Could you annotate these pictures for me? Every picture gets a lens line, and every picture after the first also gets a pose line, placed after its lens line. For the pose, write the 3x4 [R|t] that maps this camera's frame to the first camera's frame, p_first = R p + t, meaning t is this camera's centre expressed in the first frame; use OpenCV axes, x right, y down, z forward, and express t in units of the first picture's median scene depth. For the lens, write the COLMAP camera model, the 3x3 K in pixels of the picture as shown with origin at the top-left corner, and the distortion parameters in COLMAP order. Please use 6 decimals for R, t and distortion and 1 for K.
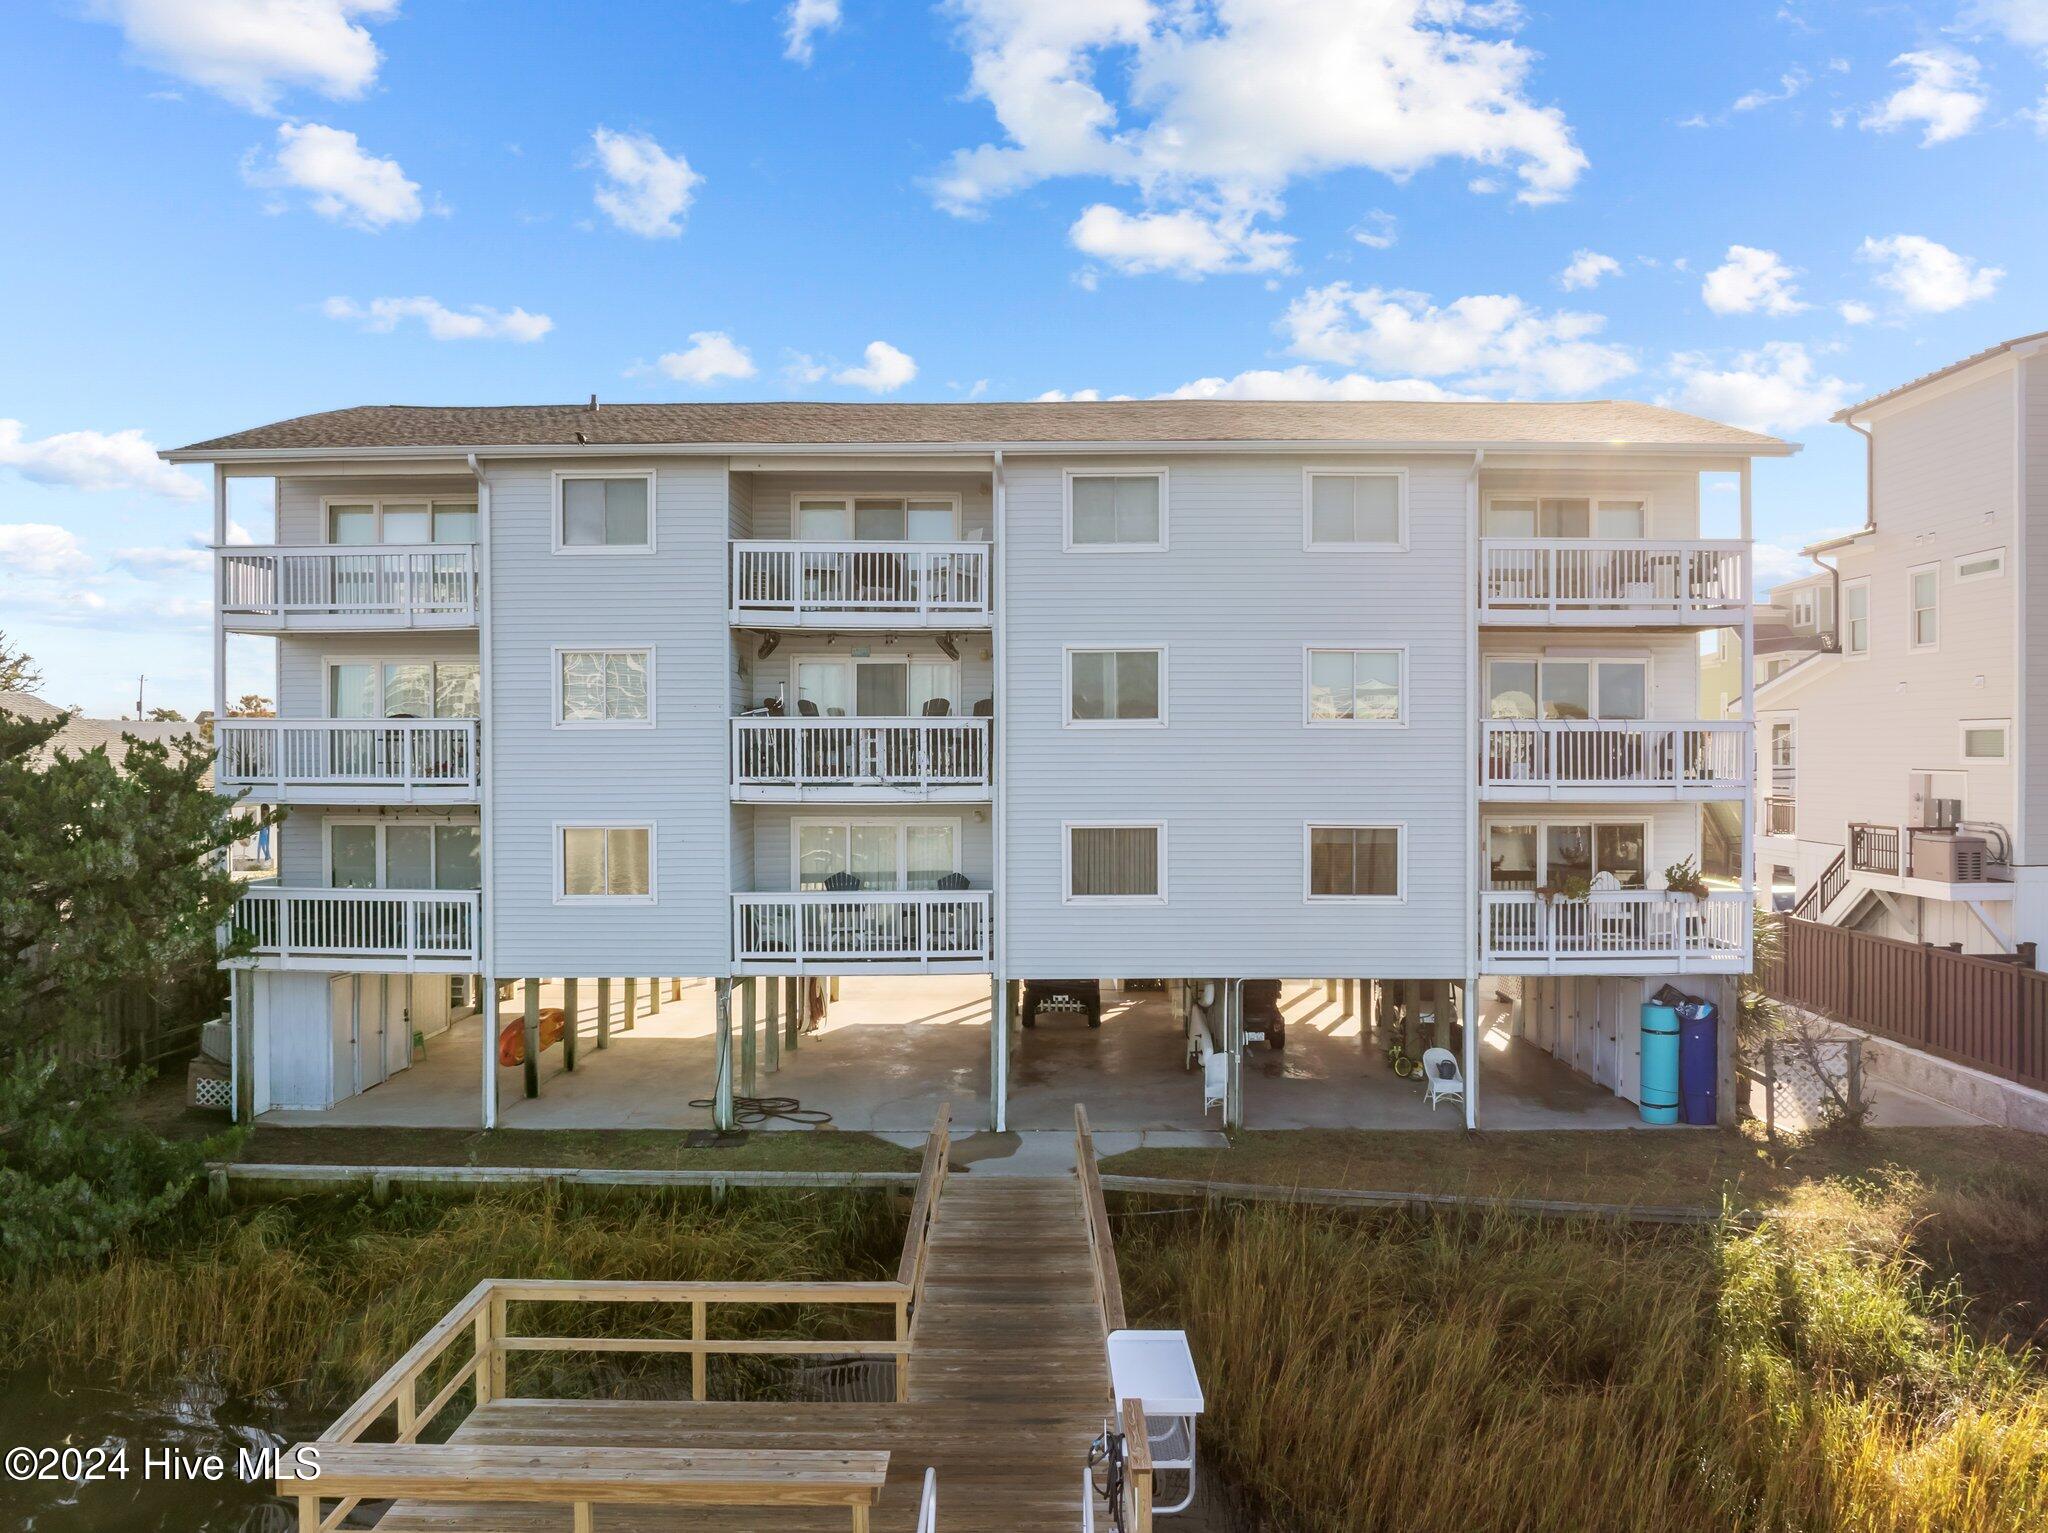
lens RADIAL K [[1434.8, 0, 1024.0], [0, 1434.8, 766.5], [0, 0, 1]] dist [-0.029246, -0.000463]
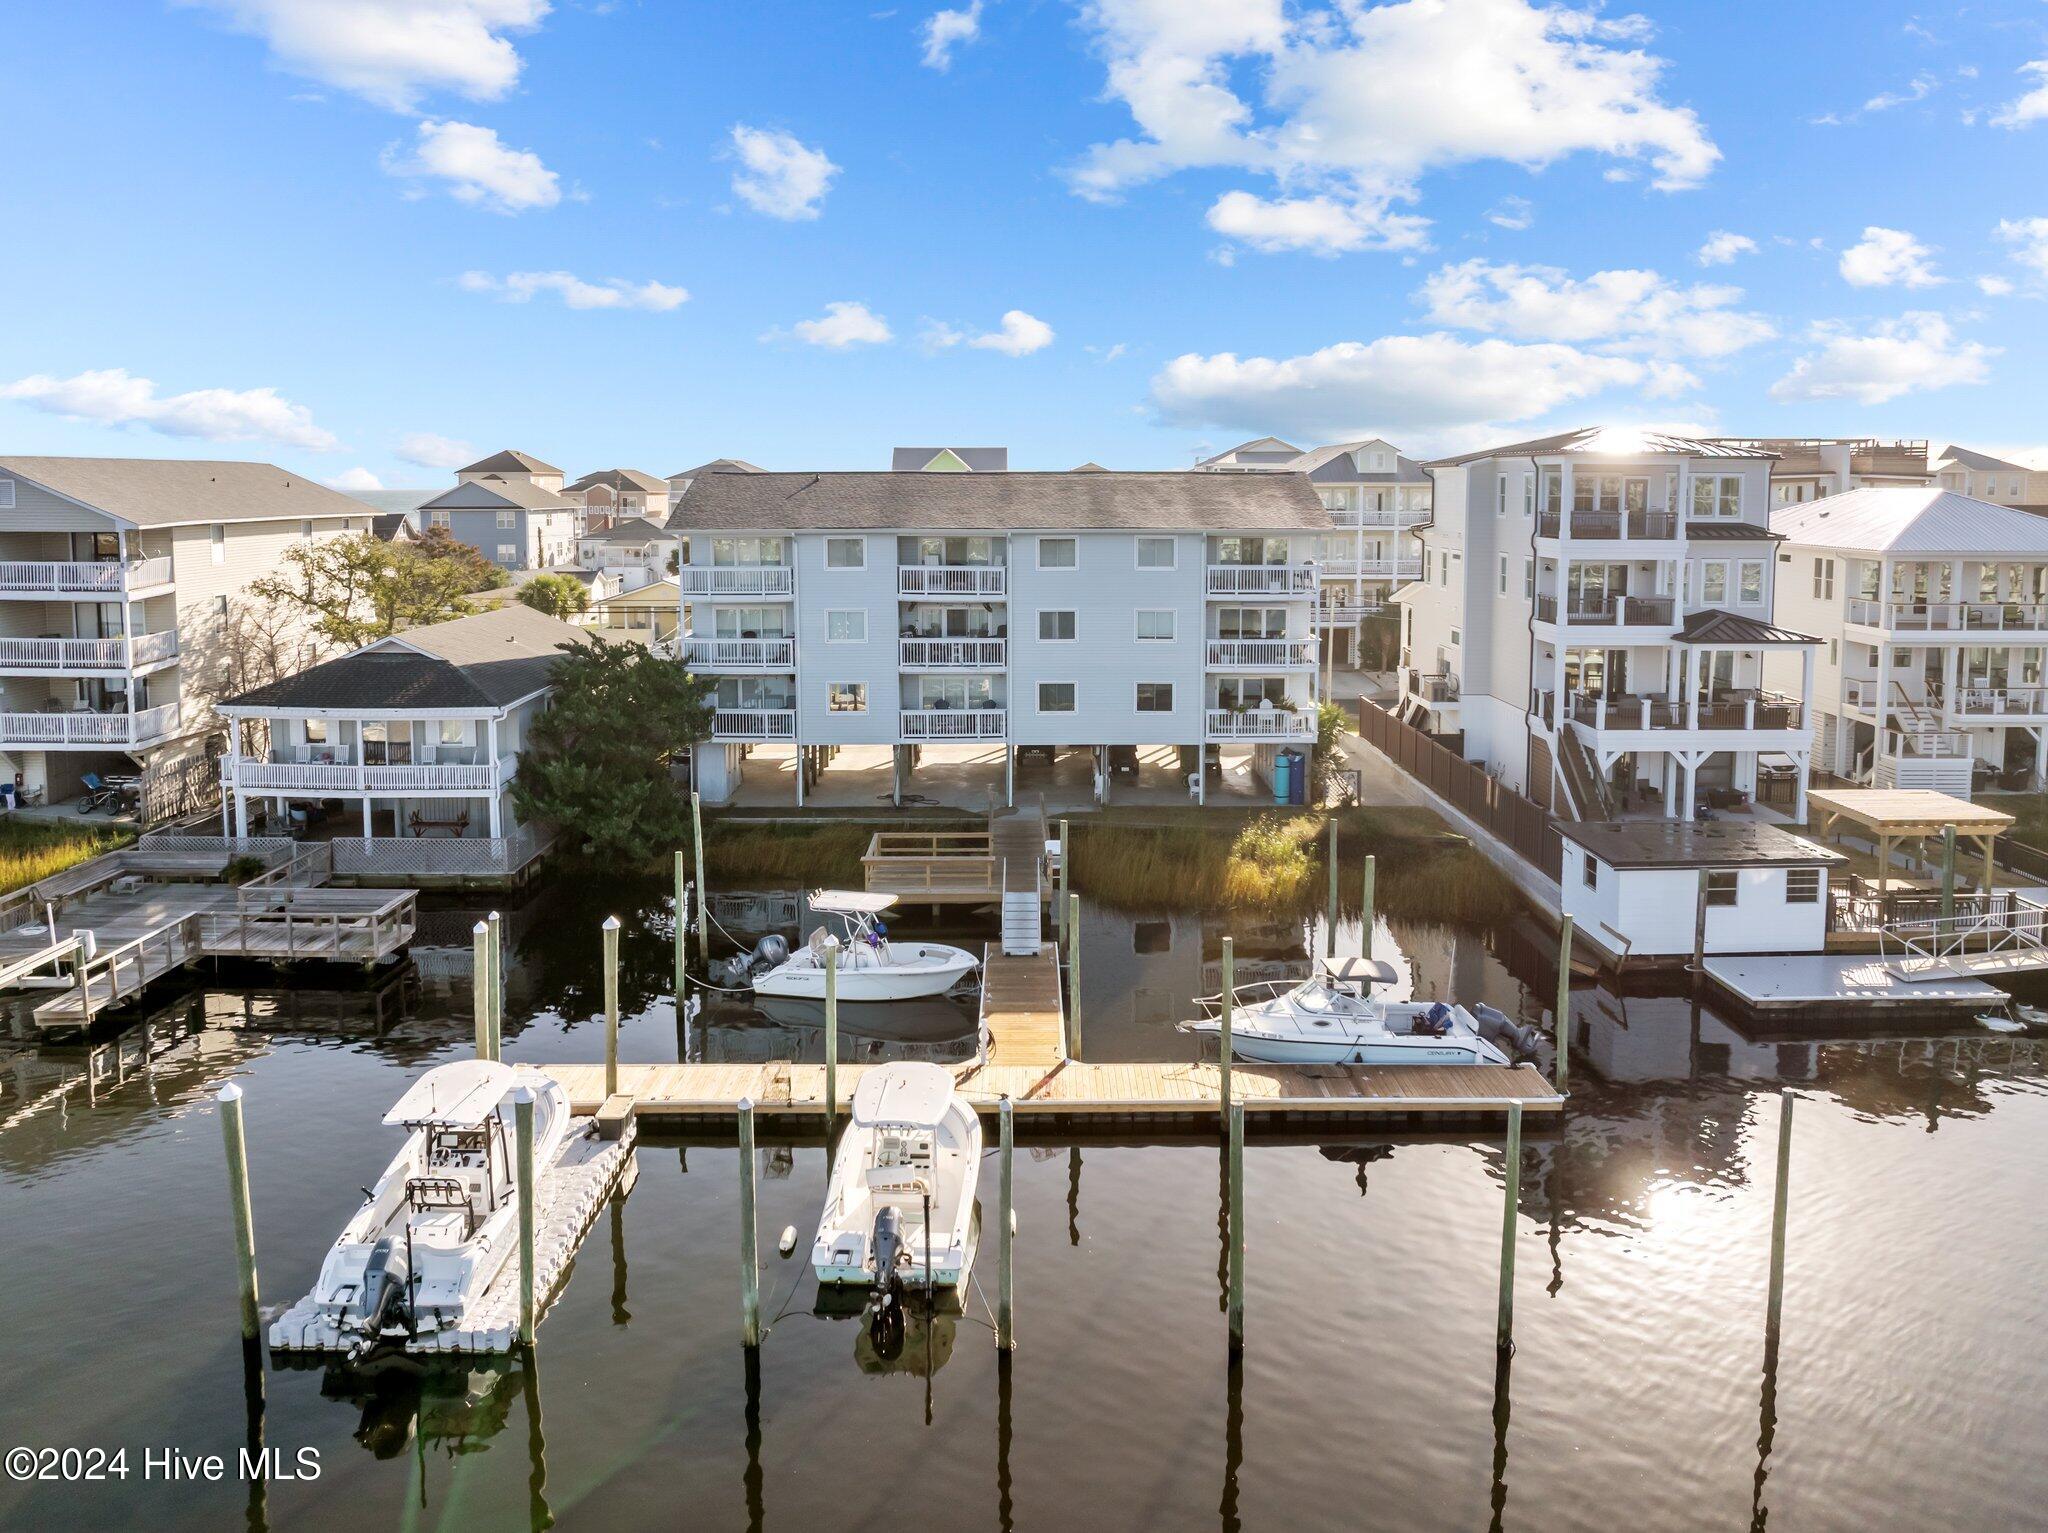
lens RADIAL K [[1483.9, 0, 1021.3], [0, 1483.9, 627.6], [0, 0, 1]] dist [-0.042625, 0.002634]
pose [[0.999953, -0.001751, 0.009523, -0.021556], [0.000933, 0.996357, 0.085274, -0.267218], [-0.009637, -0.085261, 0.996312, -1.501943]]
